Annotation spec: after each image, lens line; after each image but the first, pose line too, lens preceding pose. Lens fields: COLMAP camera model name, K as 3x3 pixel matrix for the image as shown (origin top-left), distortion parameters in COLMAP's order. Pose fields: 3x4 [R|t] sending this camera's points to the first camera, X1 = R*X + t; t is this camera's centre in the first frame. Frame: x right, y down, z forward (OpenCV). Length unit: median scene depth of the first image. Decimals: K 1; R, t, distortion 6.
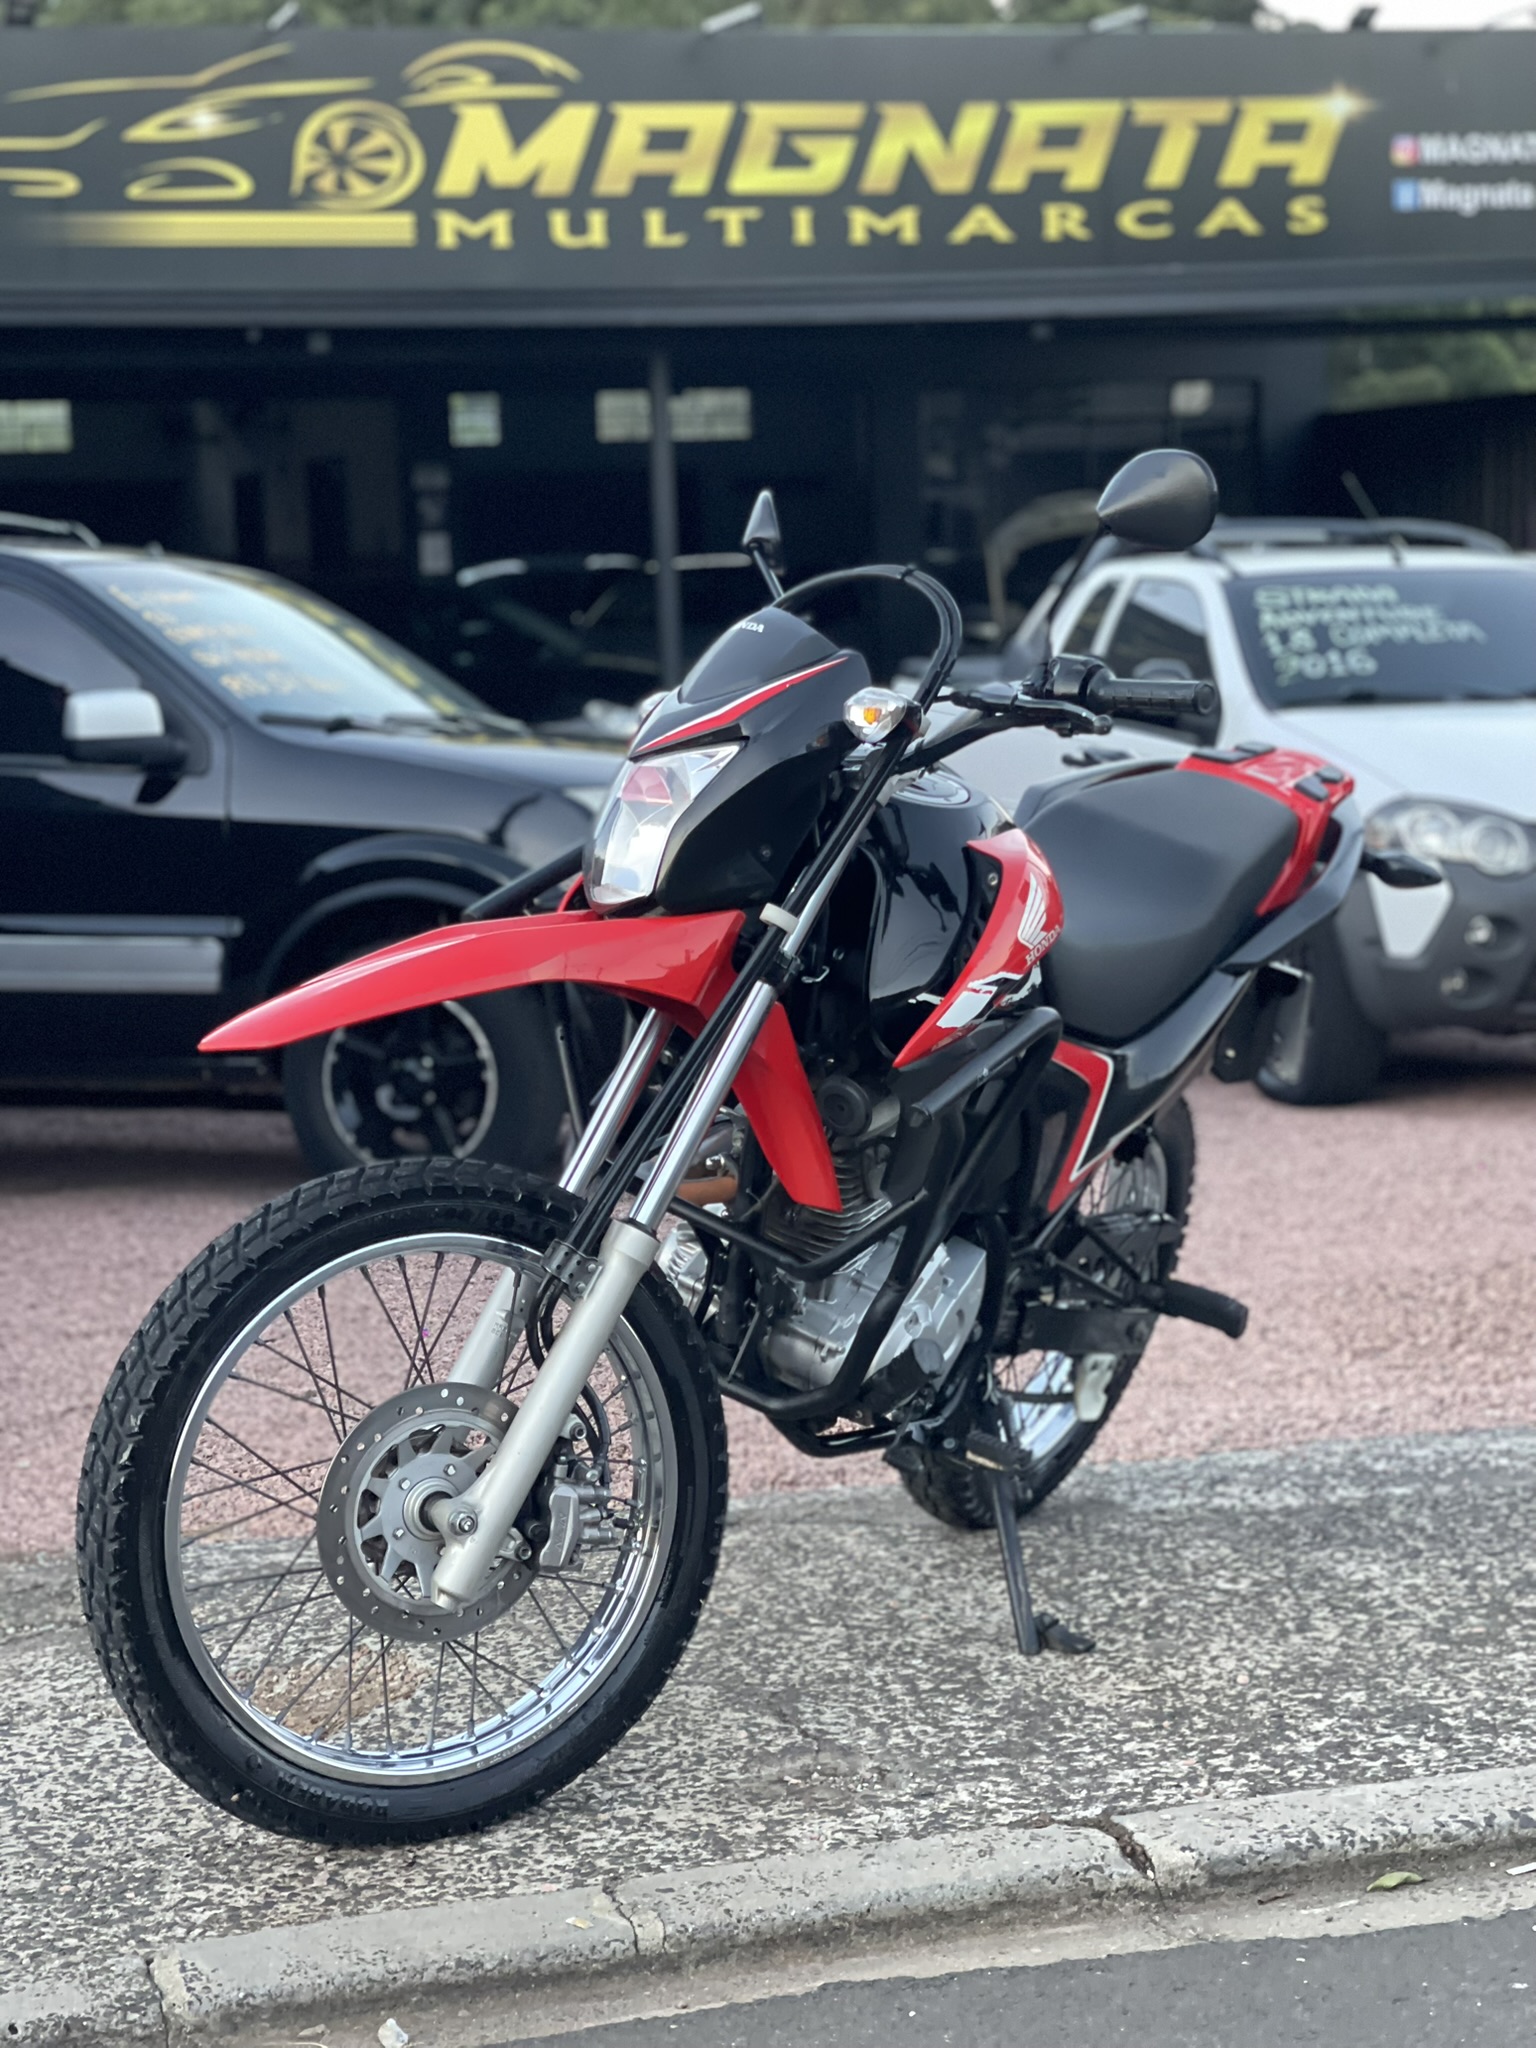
lens RADIAL K [[3841.4, 0, 787.1], [0, 3841.4, 1086.3], [0, 0, 1]] dist [0.198732, 0.000000]
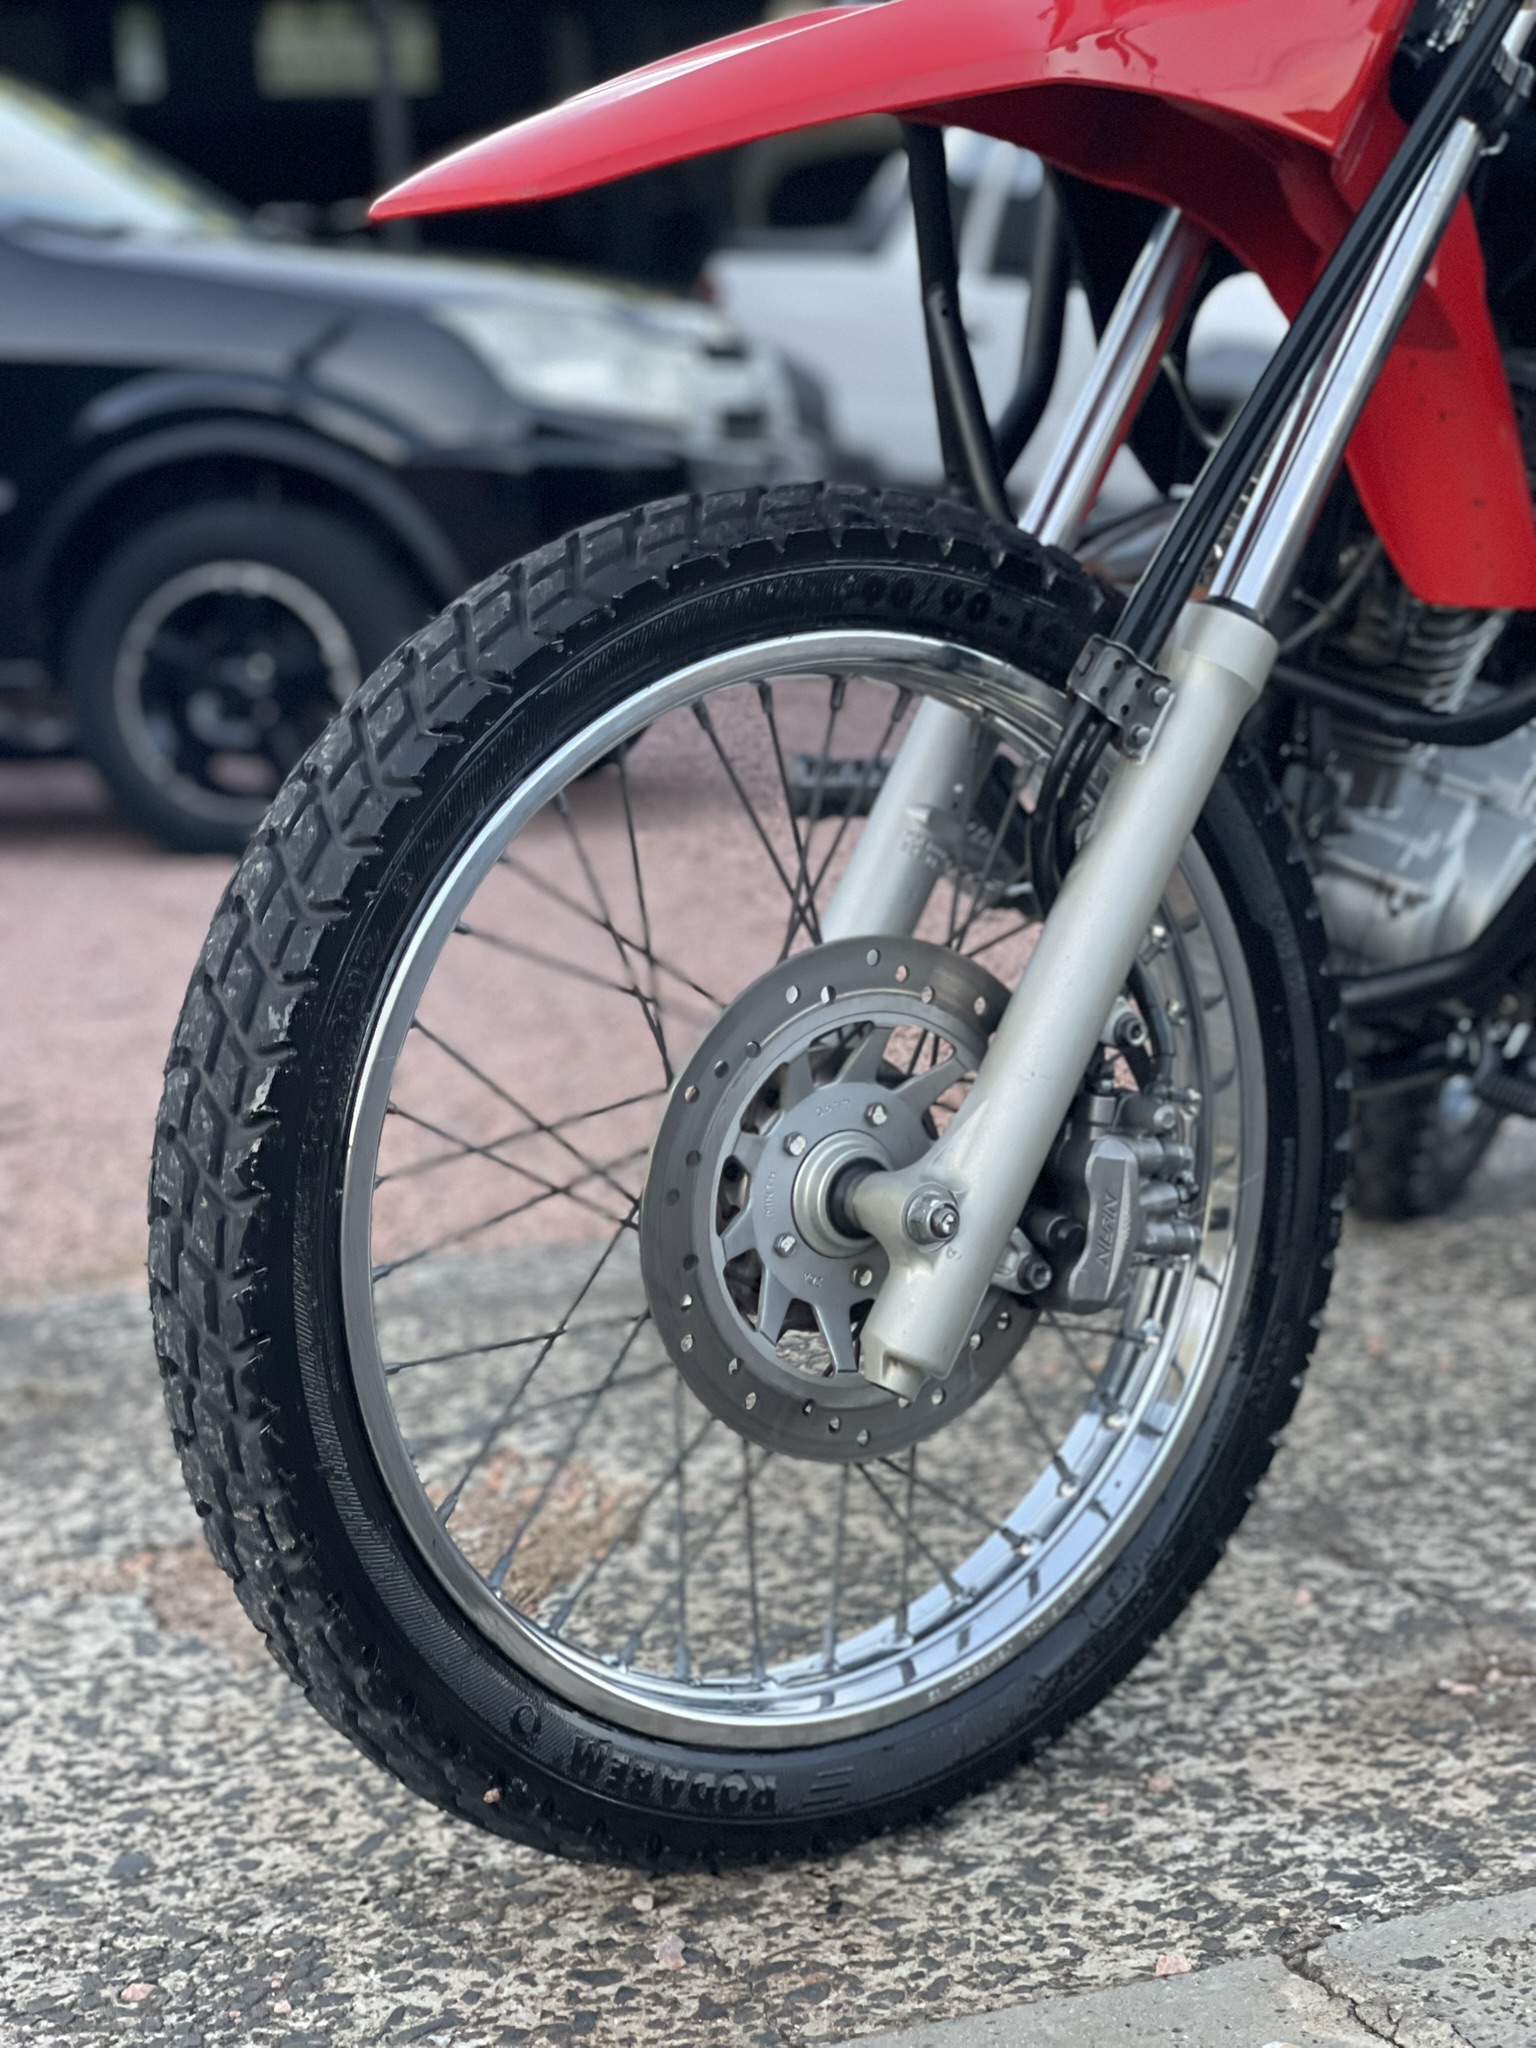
lens RADIAL K [[3841.4, 0, 764.9], [0, 3841.4, 1028.2], [0, 0, 1]] dist [0.198732, 0.000000]
pose [[0.995911, -0.030736, 0.084948, -0.144075], [0.026028, 0.998092, 0.055986, 0.060818], [-0.086507, -0.053546, 0.994811, 0.514497]]
